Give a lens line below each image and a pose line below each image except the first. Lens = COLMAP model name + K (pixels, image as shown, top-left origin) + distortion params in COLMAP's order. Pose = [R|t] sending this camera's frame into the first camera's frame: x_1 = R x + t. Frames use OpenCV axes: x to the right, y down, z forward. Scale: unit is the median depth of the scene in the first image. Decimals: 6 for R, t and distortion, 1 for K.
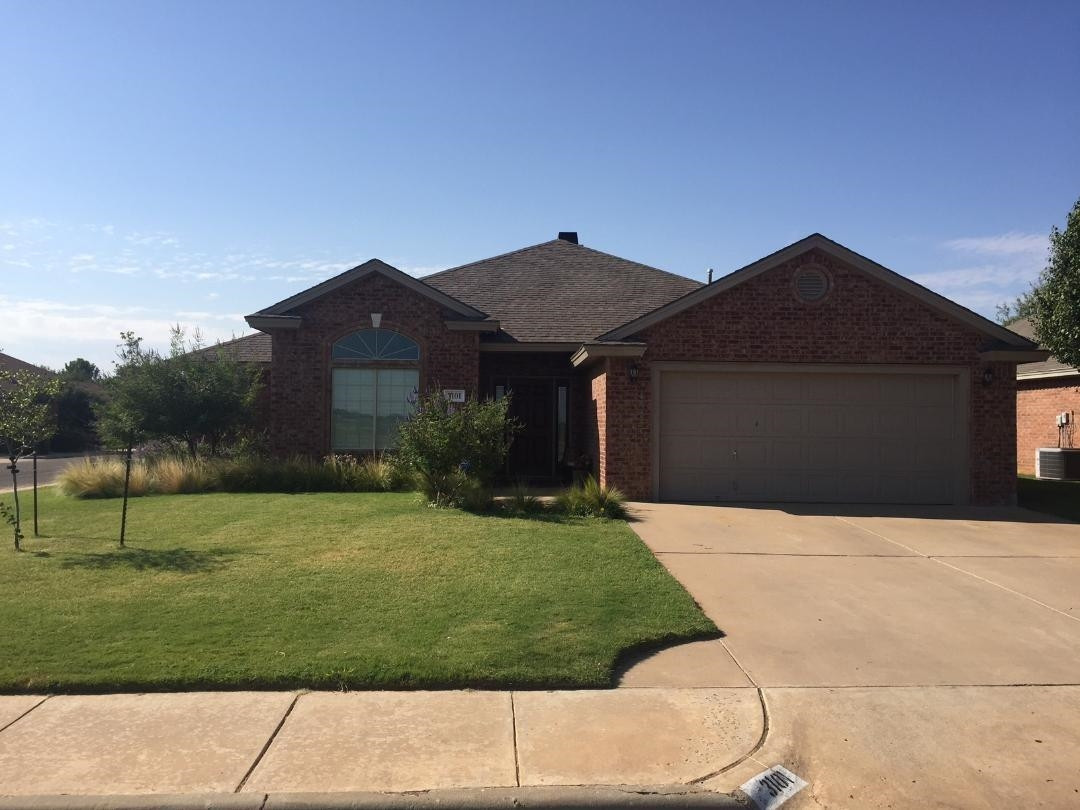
lens RADIAL K [[934.6, 0, 540.0], [0, 934.6, 405.0], [0, 0, 1]] dist [0.010861, 0.001506]
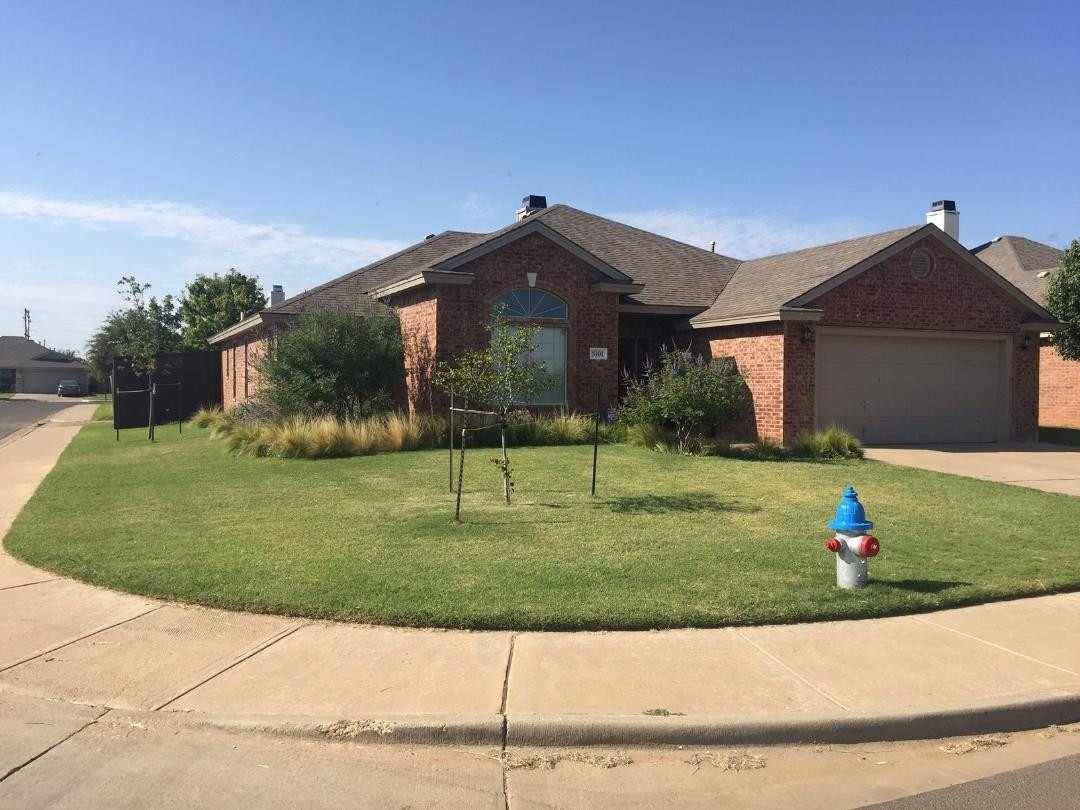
lens RADIAL K [[934.6, 0, 540.0], [0, 934.6, 405.0], [0, 0, 1]] dist [0.010861, 0.001506]
pose [[0.932641, -0.011236, 0.360631, -0.603275], [-0.004942, 0.999023, 0.043906, 0.002273], [-0.360773, -0.042730, 0.931674, 0.038093]]
